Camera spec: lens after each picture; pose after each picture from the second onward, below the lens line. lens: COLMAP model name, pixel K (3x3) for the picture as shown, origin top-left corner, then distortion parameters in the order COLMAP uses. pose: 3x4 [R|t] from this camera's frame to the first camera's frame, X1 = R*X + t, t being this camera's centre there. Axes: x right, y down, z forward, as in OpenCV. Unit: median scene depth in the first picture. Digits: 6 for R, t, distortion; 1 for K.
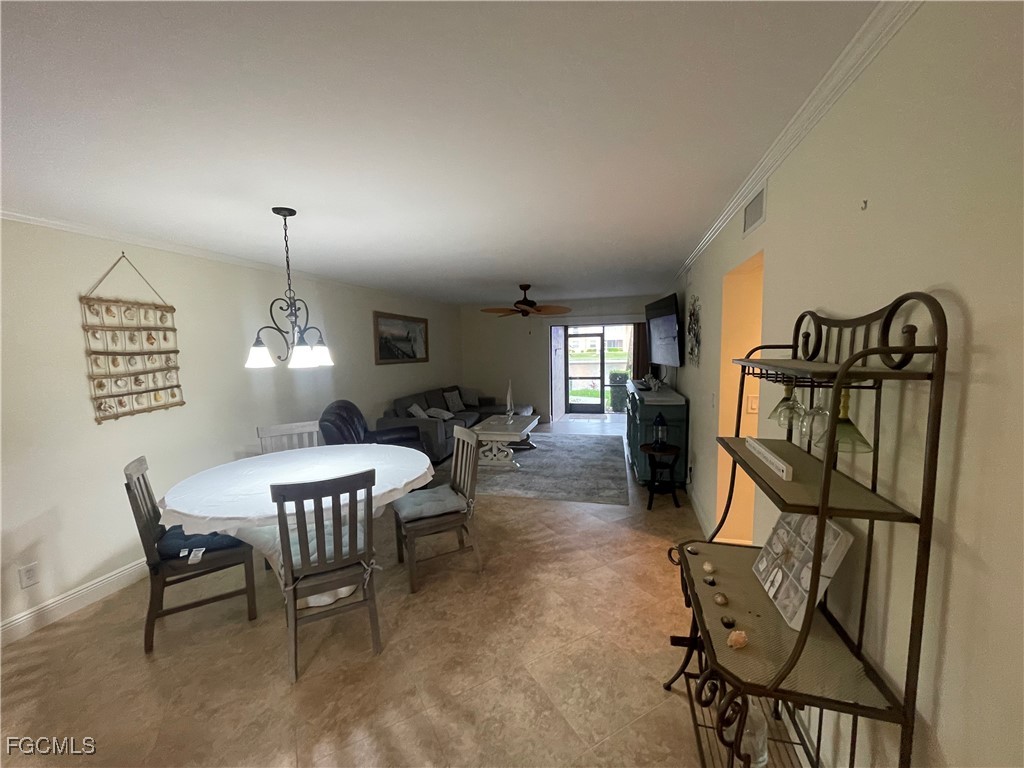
lens RADIAL K [[415.7, 0, 505.5], [0, 415.7, 392.7], [0, 0, 1]] dist [-0.002714, 0.002179]
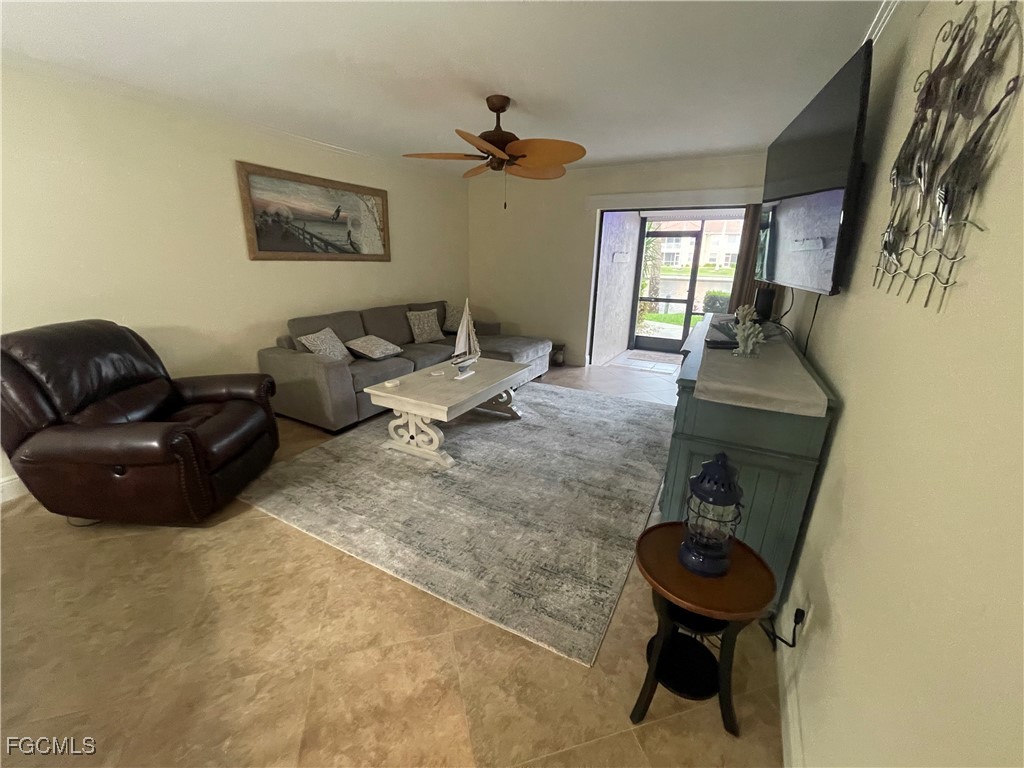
lens RADIAL K [[415.7, 0, 504.9], [0, 415.7, 391.4], [0, 0, 1]] dist [-0.002714, 0.002179]
pose [[0.969511, 0.111078, -0.218426, 0.194753], [-0.063831, 0.975066, 0.212537, -0.032553], [0.236587, -0.192115, 0.952428, 0.478108]]
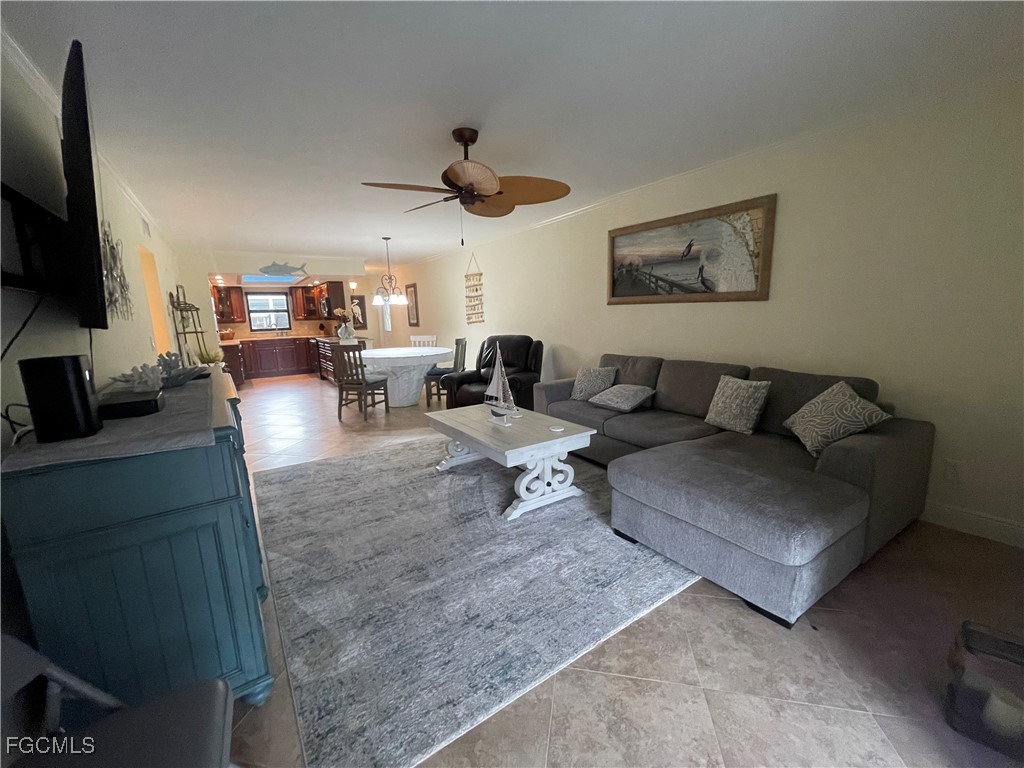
lens RADIAL K [[415.7, 0, 502.0], [0, 415.7, 386.7], [0, 0, 1]] dist [-0.002714, 0.002179]
pose [[-0.665179, 0.175886, -0.725673, 0.392849], [-0.034105, 0.963690, 0.264837, -0.116251], [0.745905, 0.200914, -0.635028, 1.361869]]
